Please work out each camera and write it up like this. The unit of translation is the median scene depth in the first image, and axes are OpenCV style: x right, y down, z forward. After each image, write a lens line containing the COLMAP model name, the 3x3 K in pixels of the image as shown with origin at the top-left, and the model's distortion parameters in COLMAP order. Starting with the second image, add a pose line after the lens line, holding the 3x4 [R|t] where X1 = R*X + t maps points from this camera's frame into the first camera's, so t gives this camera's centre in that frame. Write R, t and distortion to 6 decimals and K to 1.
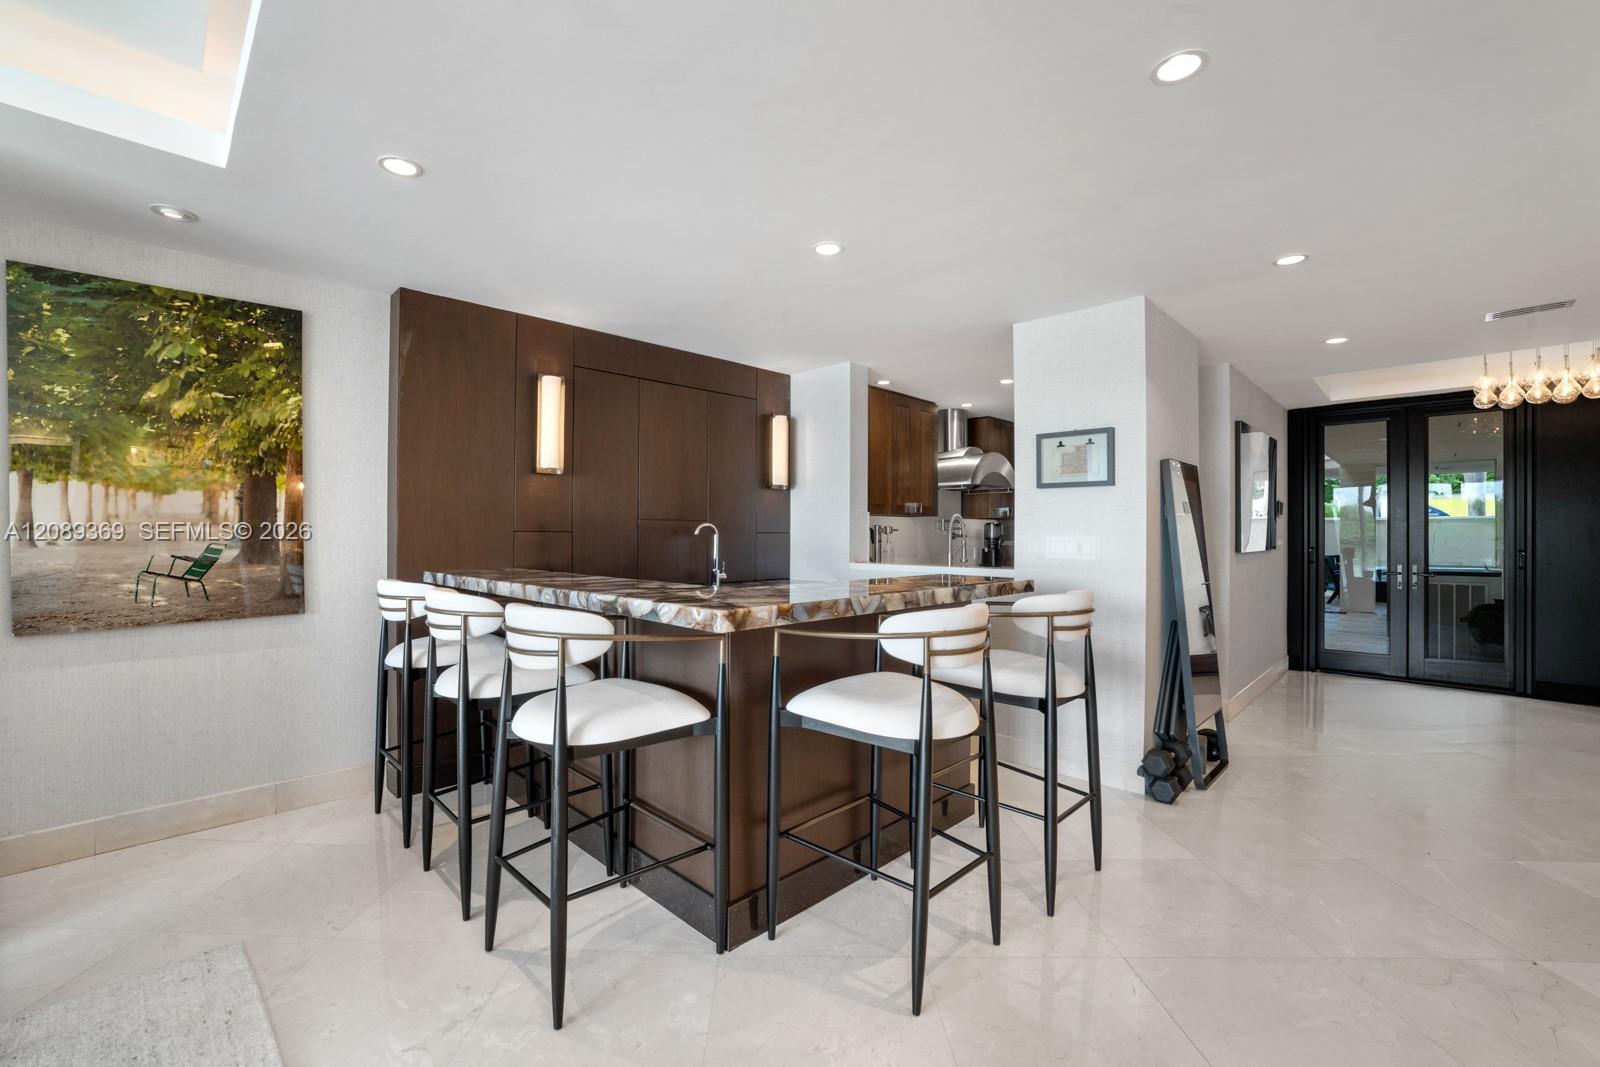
lens RADIAL K [[663.5, 0, 764.7], [0, 663.5, 542.2], [0, 0, 1]] dist [-0.031165, 0.000216]
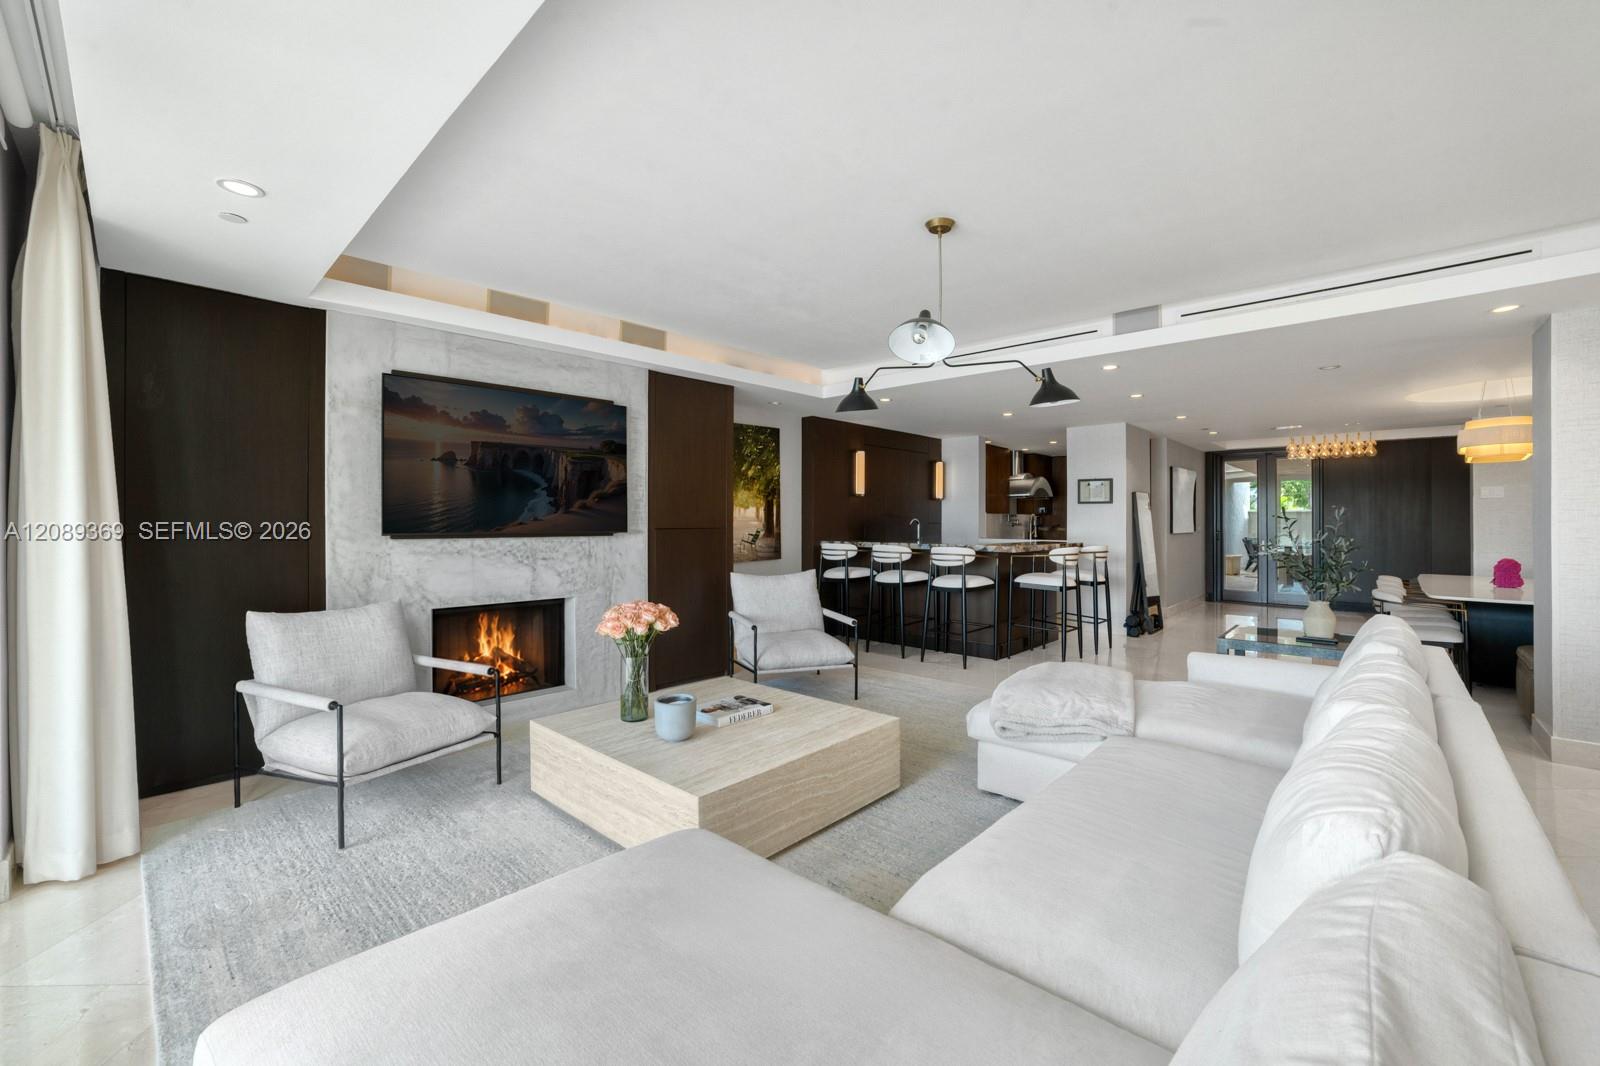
lens RADIAL K [[657.6, 0, 794.4], [0, 657.6, 521.5], [0, 0, 1]] dist [-0.032865, 0.000074]
pose [[0.998110, -0.000453, 0.061448, -0.706207], [0.001129, 0.999939, -0.010966, 0.002373], [-0.061439, 0.011014, 0.998050, -1.188139]]
